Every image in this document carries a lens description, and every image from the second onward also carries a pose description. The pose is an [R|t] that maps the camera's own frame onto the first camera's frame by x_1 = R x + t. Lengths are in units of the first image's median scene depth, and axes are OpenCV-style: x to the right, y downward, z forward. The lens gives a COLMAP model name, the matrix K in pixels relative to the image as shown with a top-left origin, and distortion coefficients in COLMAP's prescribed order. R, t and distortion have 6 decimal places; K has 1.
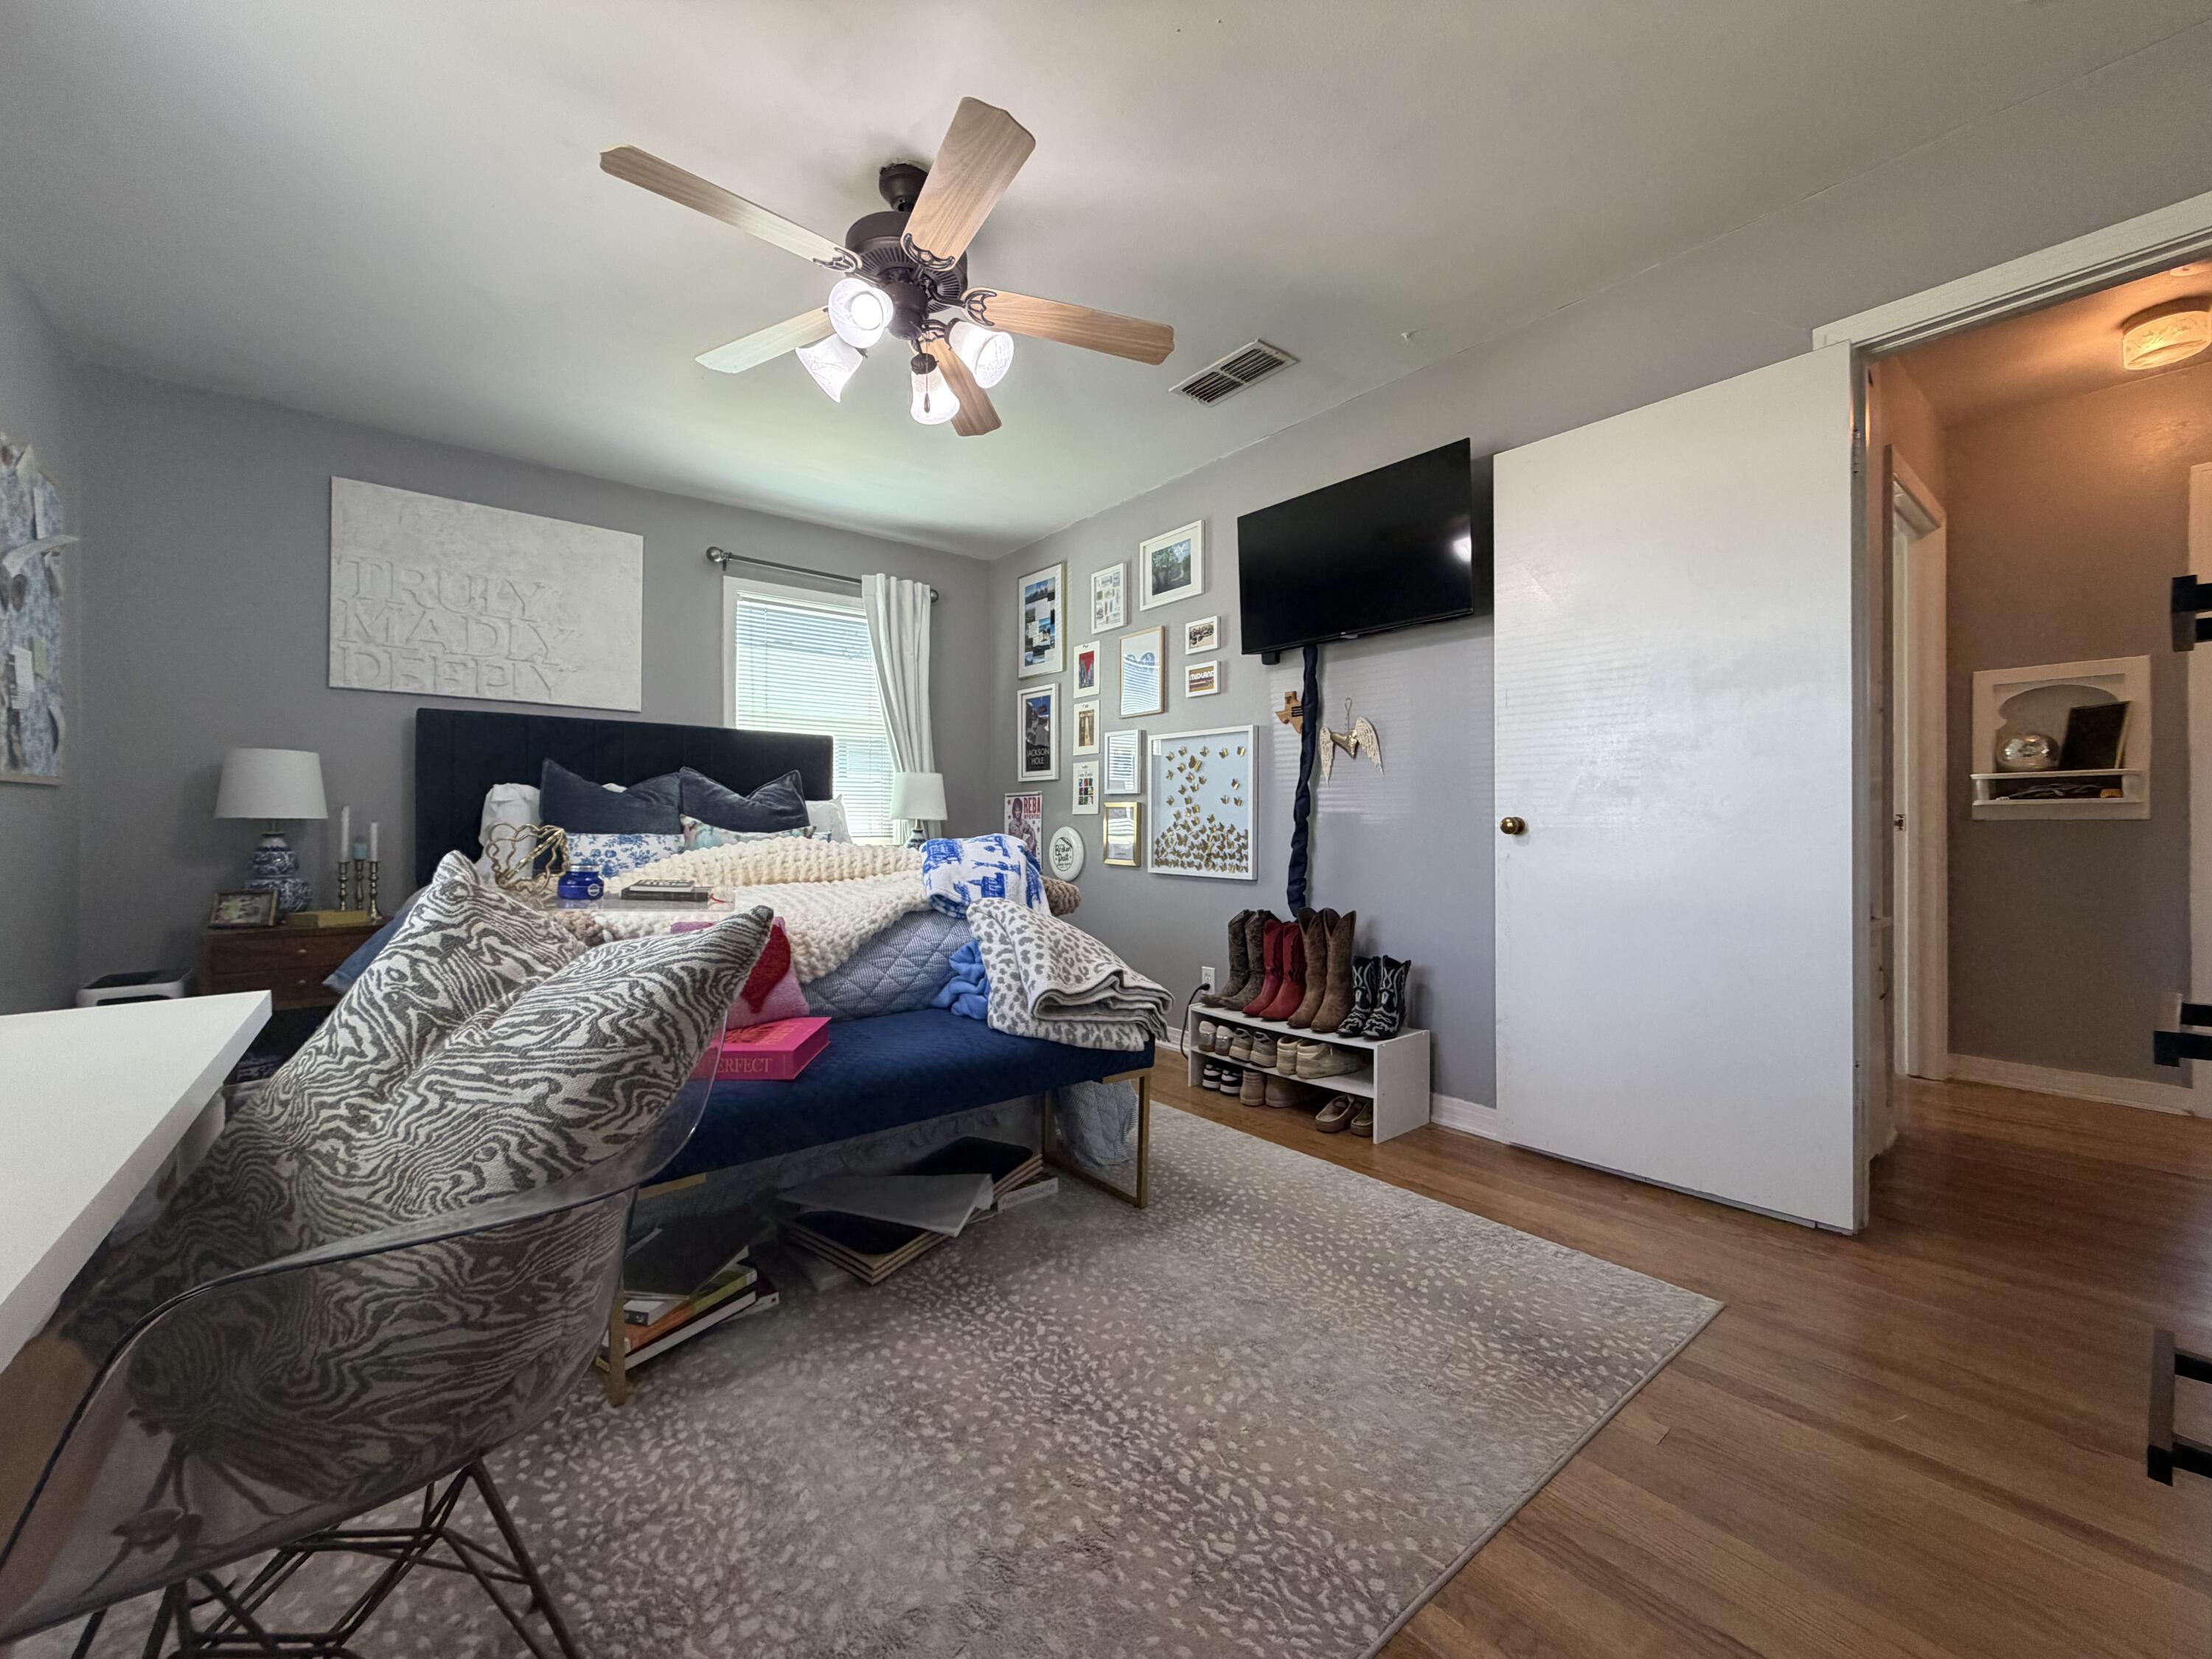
lens RADIAL K [[877.5, 0, 1093.6], [0, 877.5, 828.2], [0, 0, 1]] dist [-0.000929, -0.000393]
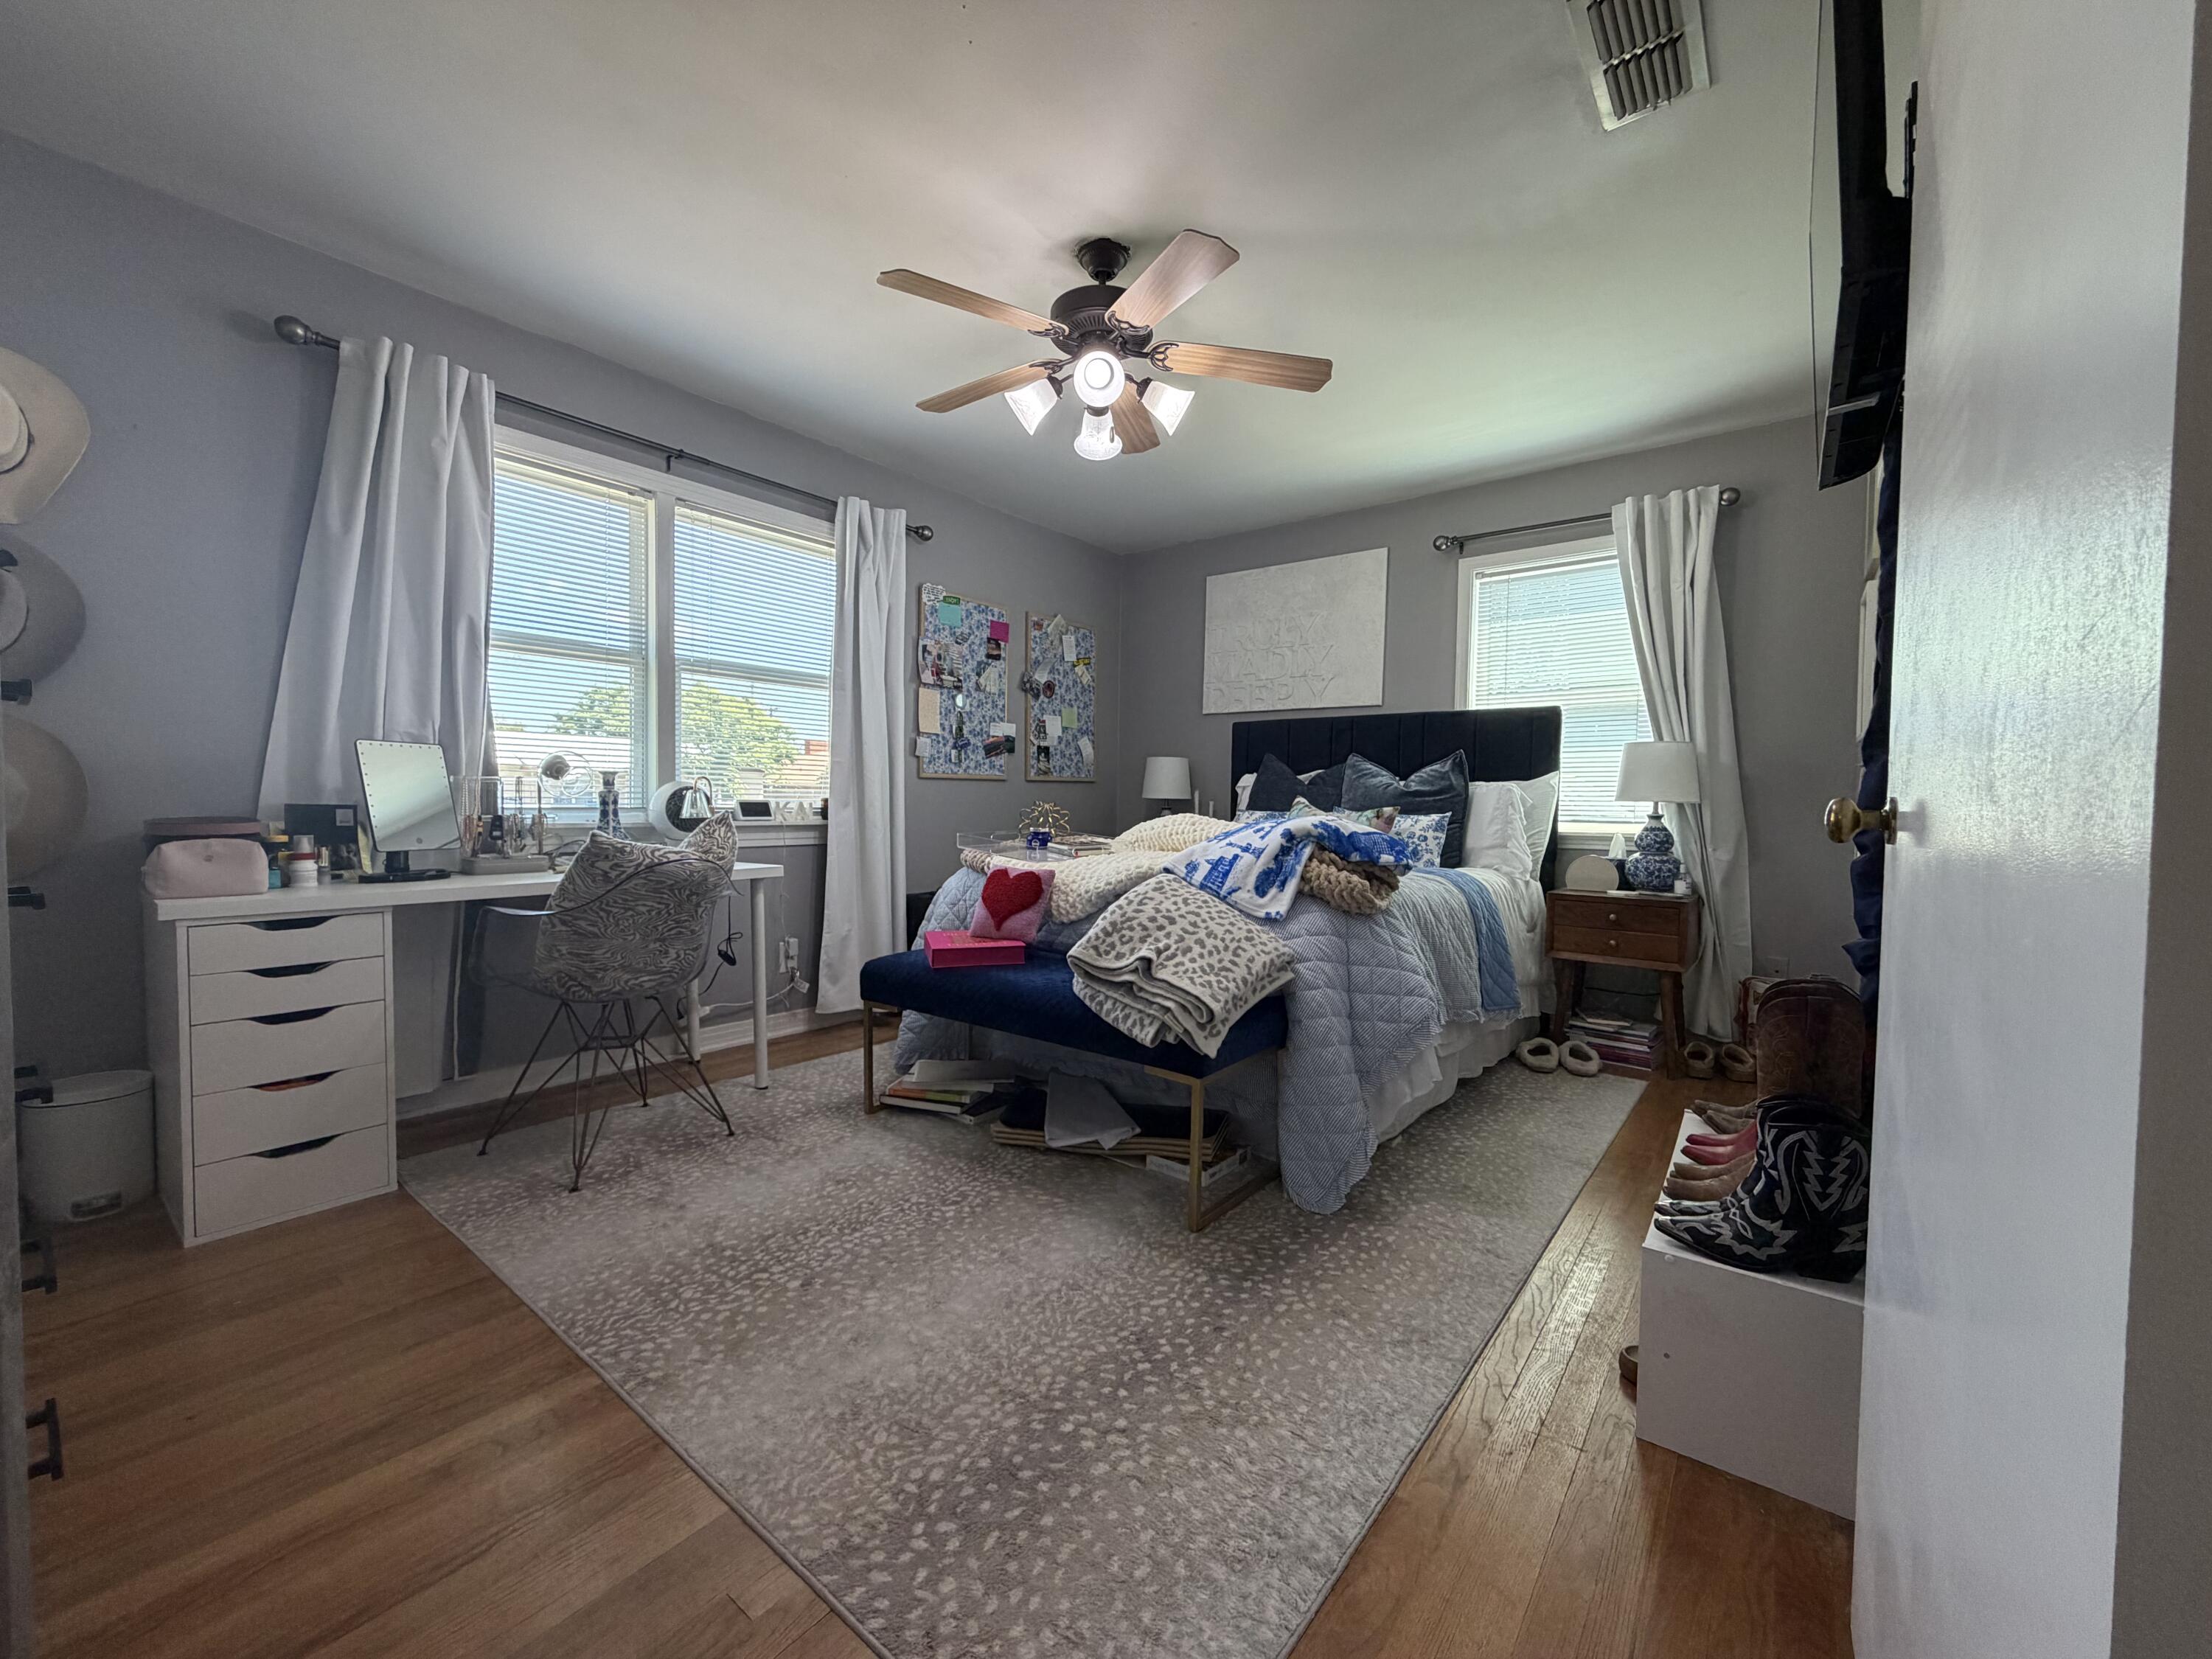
lens RADIAL K [[877.5, 0, 1104.5], [0, 877.5, 824.9], [0, 0, 1]] dist [-0.000929, -0.000393]
pose [[0.226421, 0.030040, -0.973566, 0.618360], [-0.014742, 0.999516, 0.027412, -0.004982], [0.973918, 0.008145, 0.226755, 0.483545]]
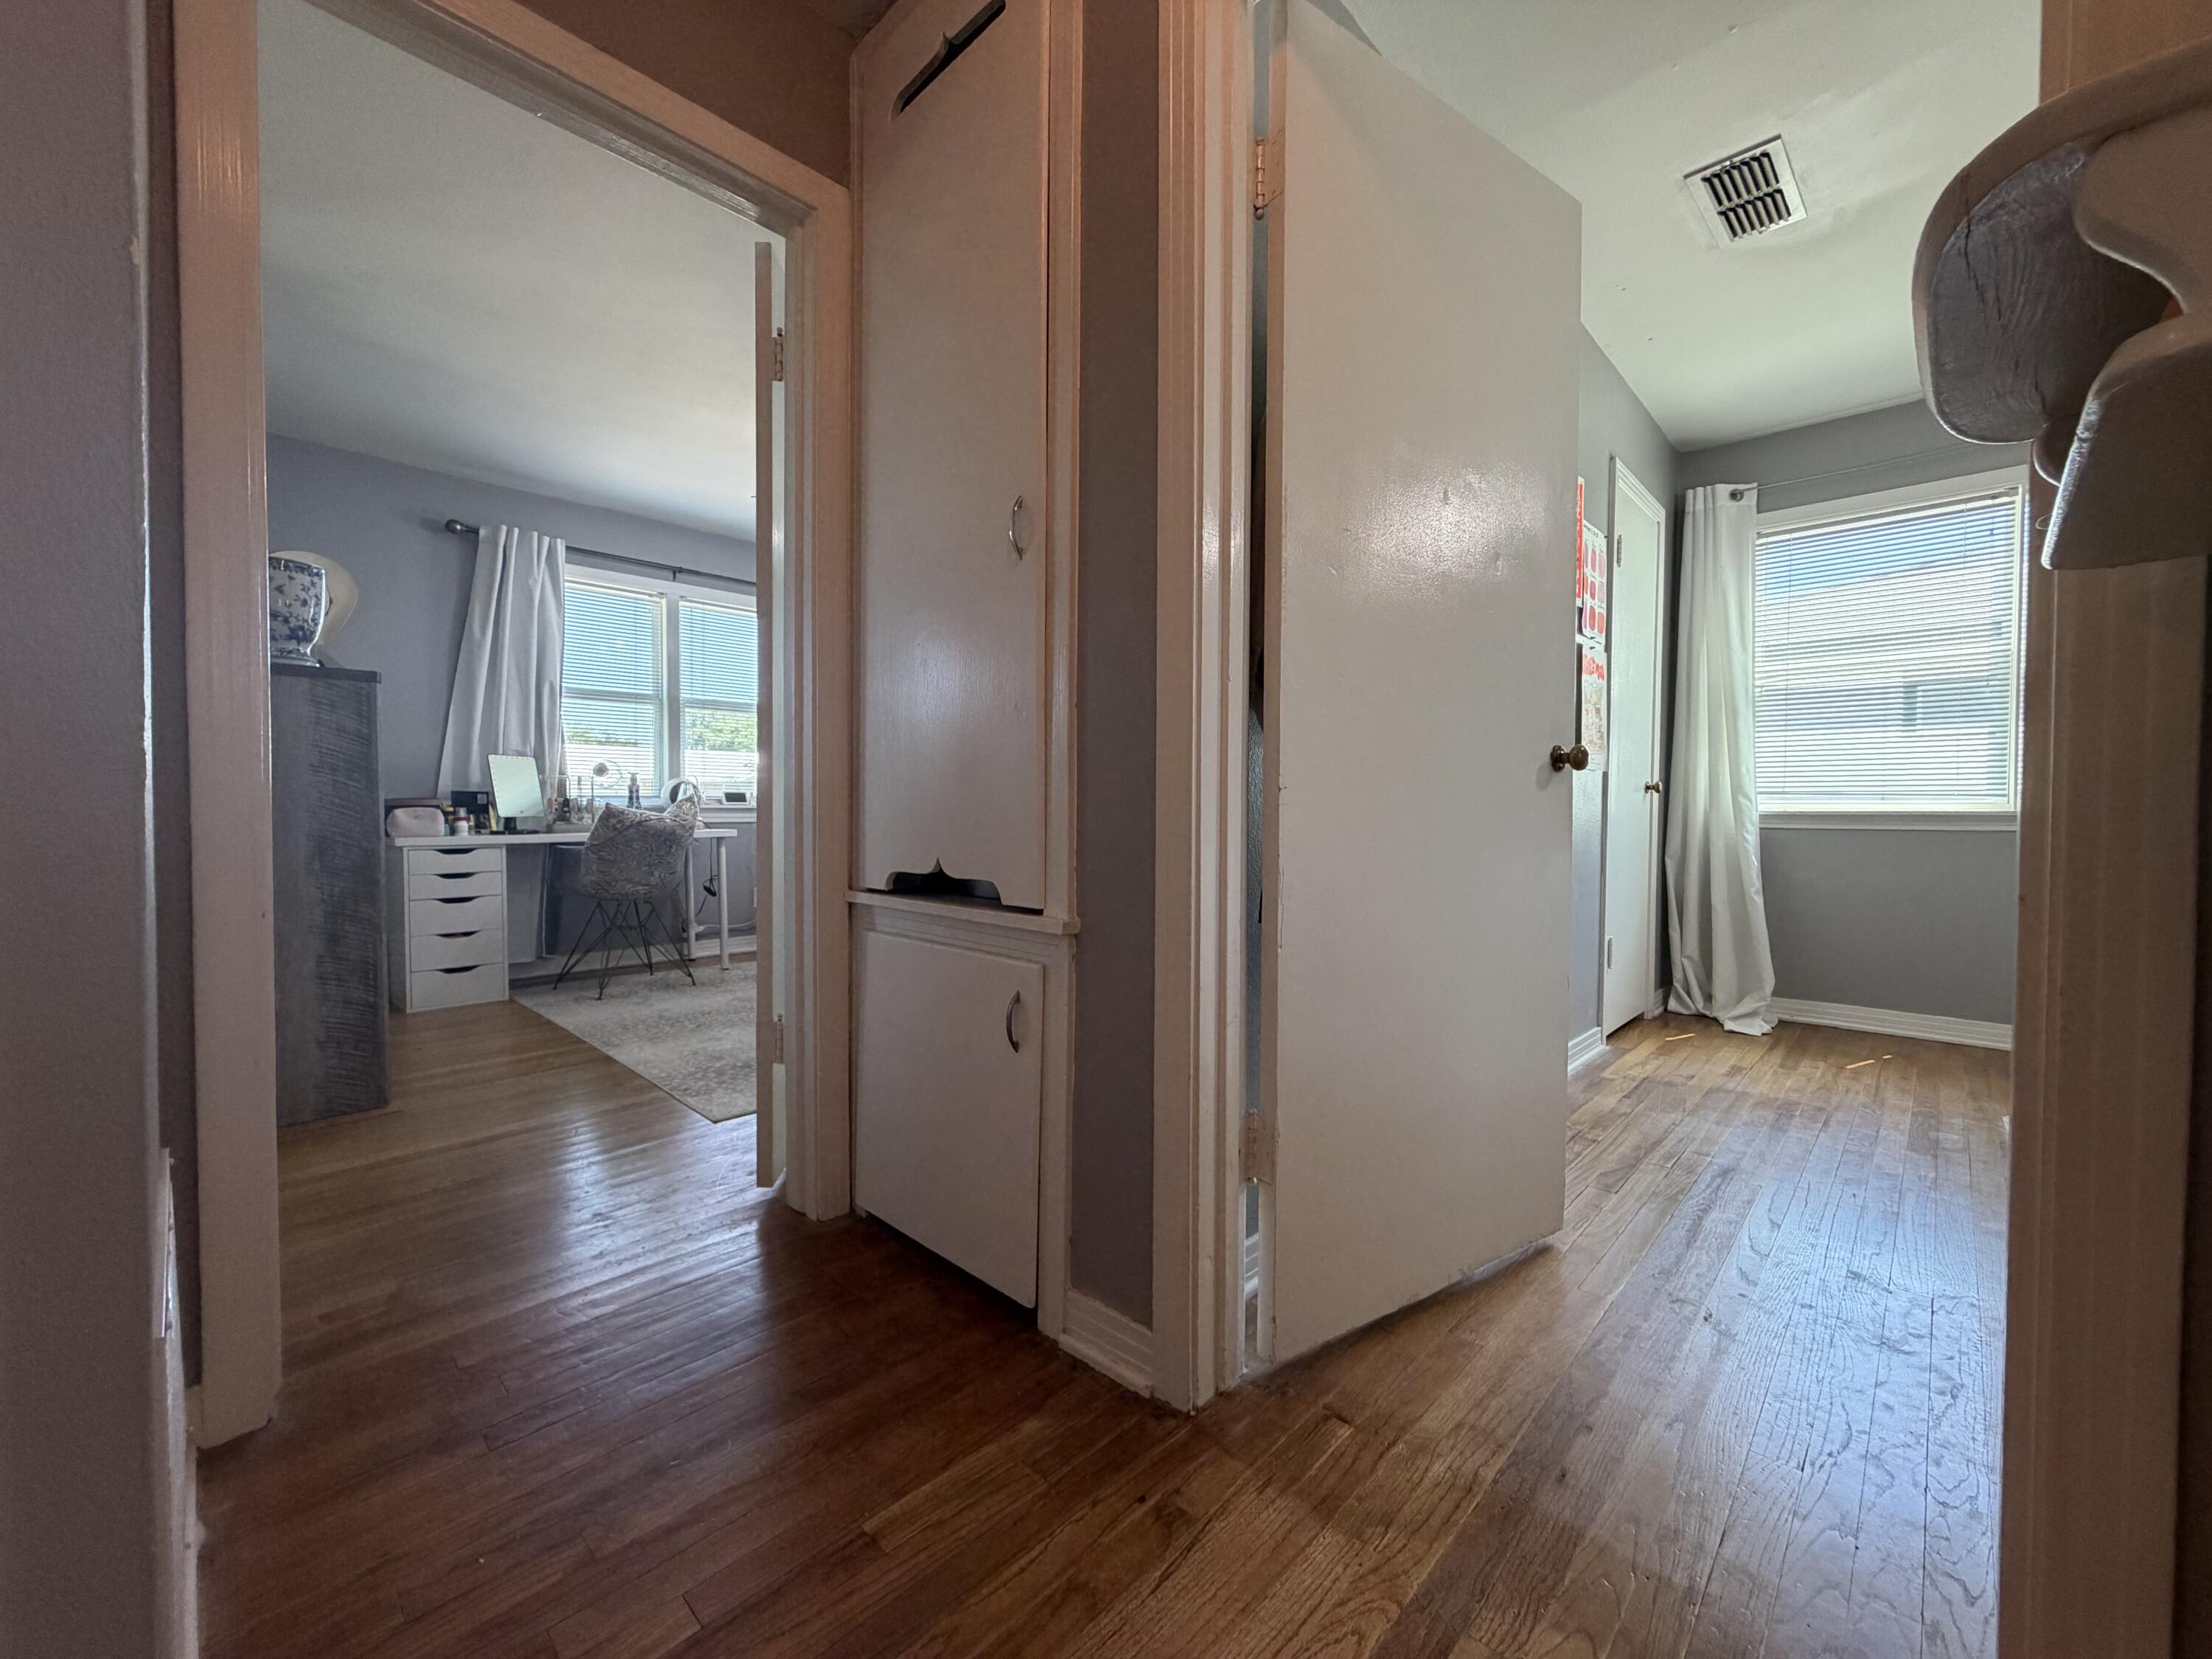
lens RADIAL K [[877.5, 0, 1098.5], [0, 877.5, 826.9], [0, 0, 1]] dist [-0.000929, -0.000393]
pose [[0.127138, 0.021597, -0.991650, 1.178100], [-0.006369, 0.999760, 0.020957, 0.027969], [0.991865, 0.003651, 0.127245, 0.777926]]
